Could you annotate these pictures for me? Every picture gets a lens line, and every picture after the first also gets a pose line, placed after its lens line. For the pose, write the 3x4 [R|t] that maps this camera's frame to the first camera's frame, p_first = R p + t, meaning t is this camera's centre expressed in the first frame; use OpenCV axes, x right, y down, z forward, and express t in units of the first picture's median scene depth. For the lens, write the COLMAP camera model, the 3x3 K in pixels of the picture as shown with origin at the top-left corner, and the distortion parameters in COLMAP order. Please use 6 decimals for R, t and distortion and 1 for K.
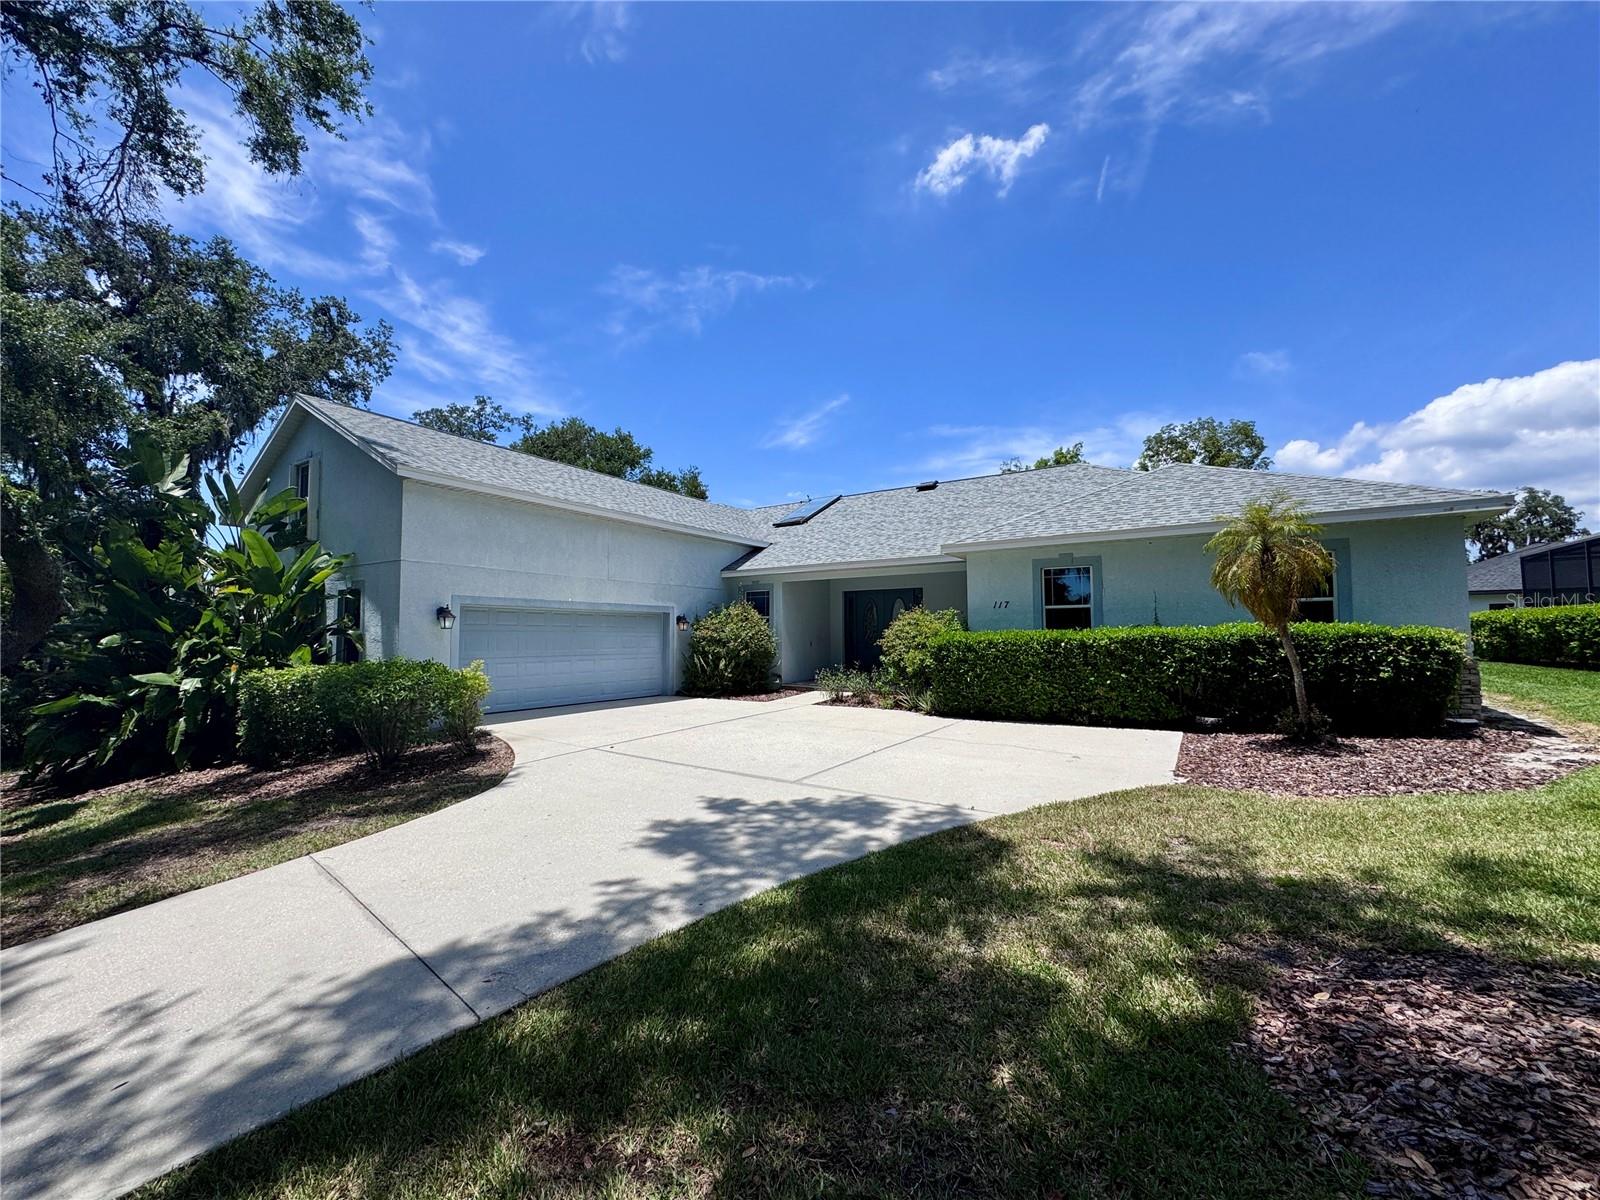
lens RADIAL K [[632.9, 0, 800.0], [0, 632.9, 600.0], [0, 0, 1]] dist [0.001962, 0.000312]
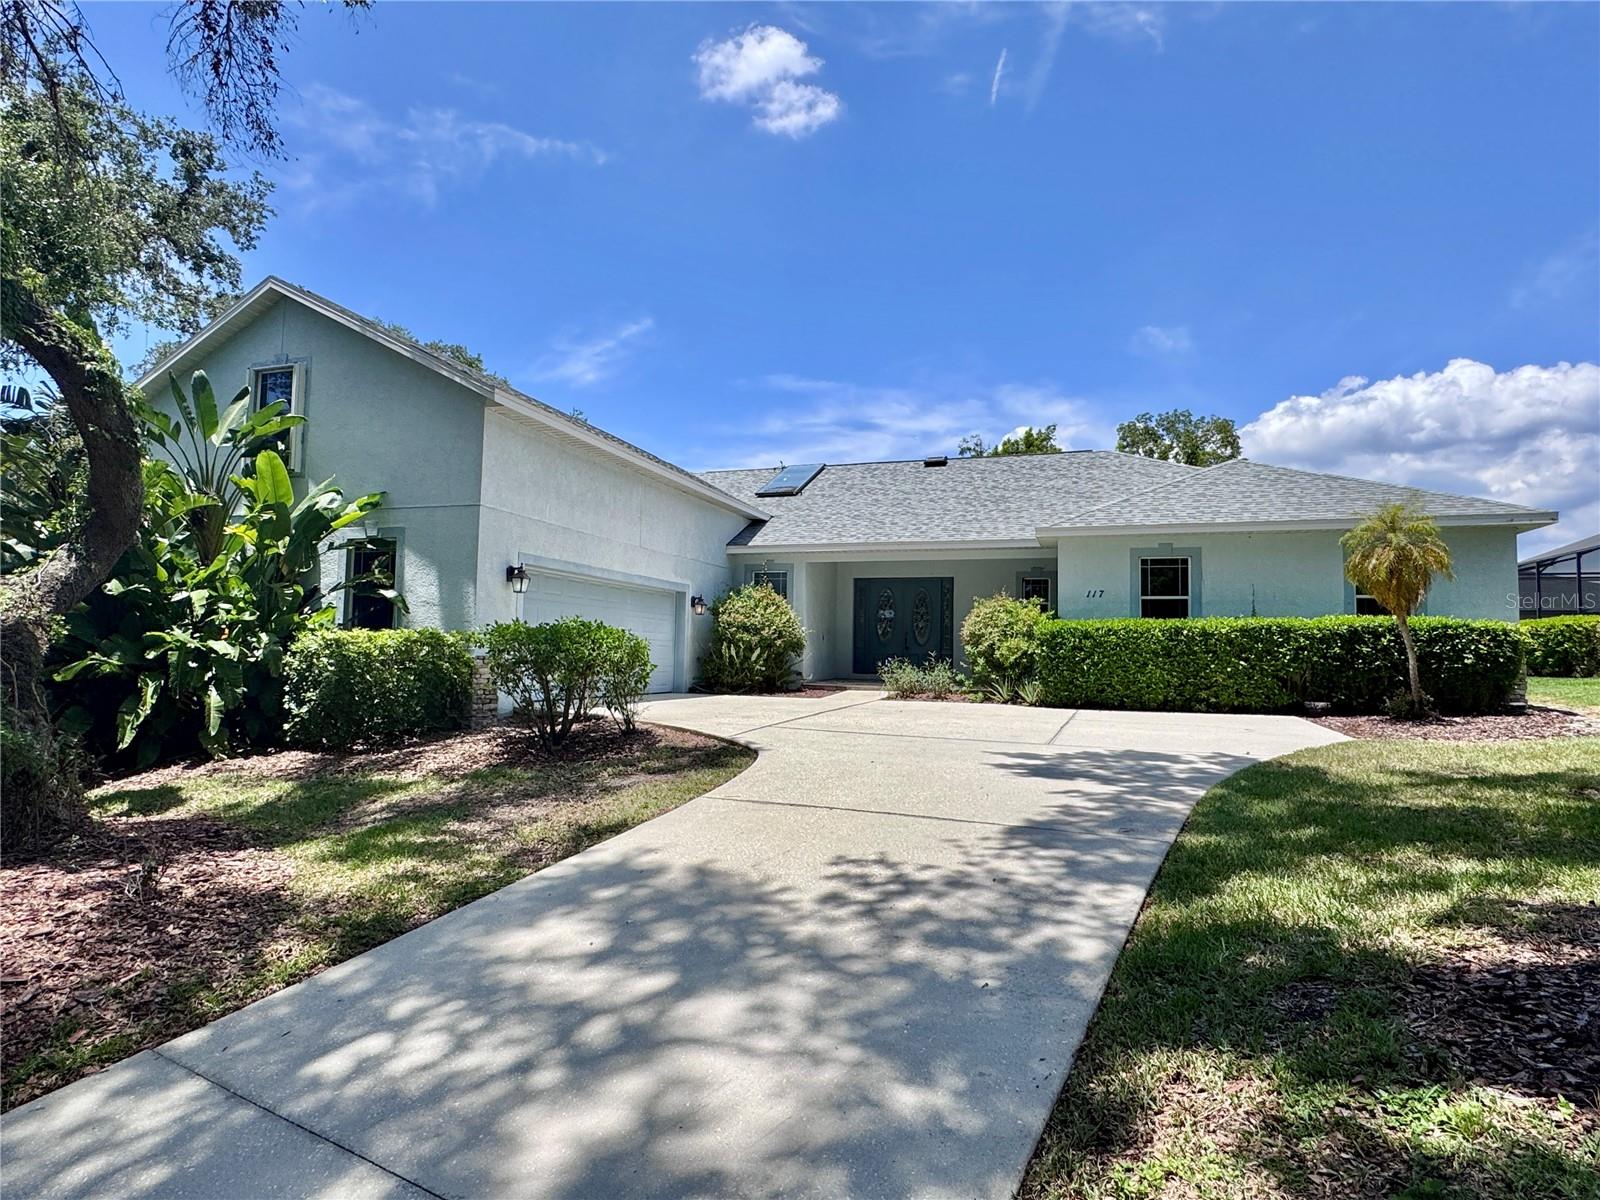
lens RADIAL K [[853.1, 0, 800.0], [0, 853.1, 600.0], [0, 0, 1]] dist [0.003989, 0.000116]
pose [[0.970422, 0.039585, 0.238146, -0.456278], [-0.038043, 0.999215, -0.011067, 0.052017], [-0.238397, 0.001680, 0.971166, -0.155647]]
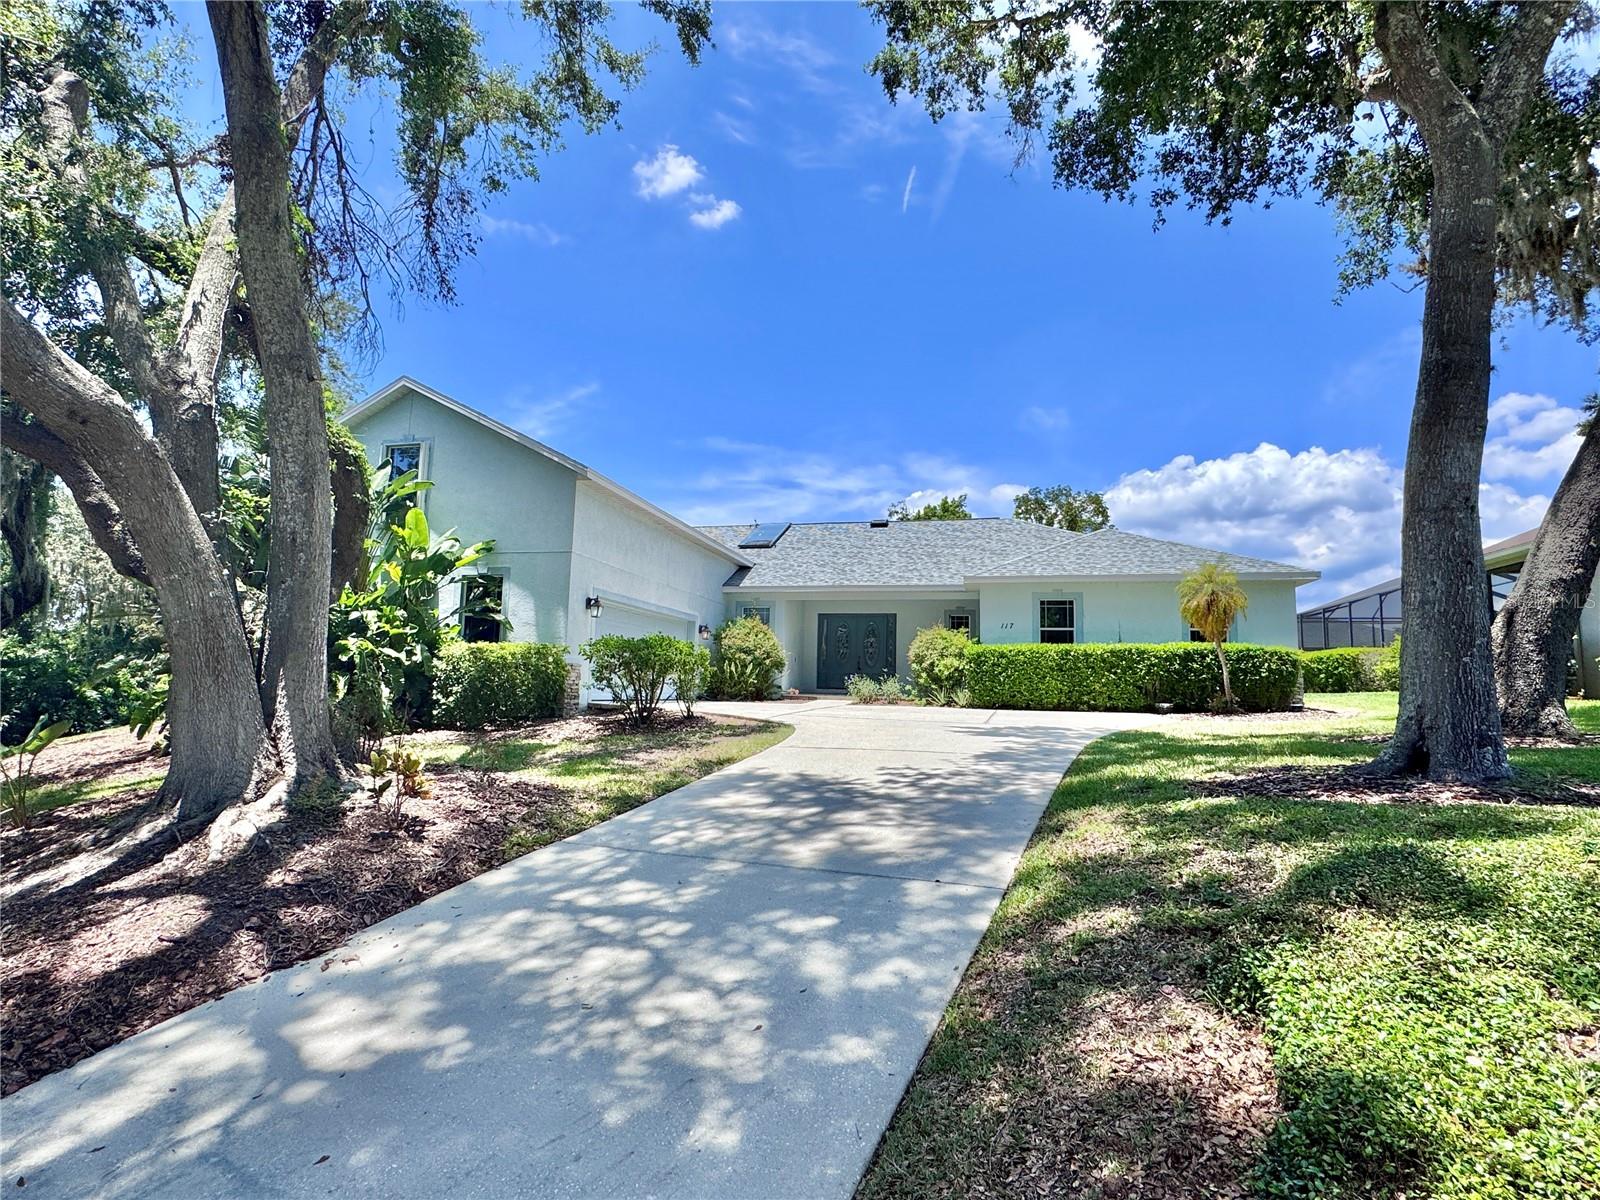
lens RADIAL K [[761.7, 0, 800.0], [0, 761.7, 600.0], [0, 0, 1]] dist [0.013896, -0.000106]
pose [[0.944435, 0.066289, 0.321944, -0.634849], [-0.047570, 0.996706, -0.065676, 0.083746], [-0.325237, 0.046711, 0.944478, -0.361741]]
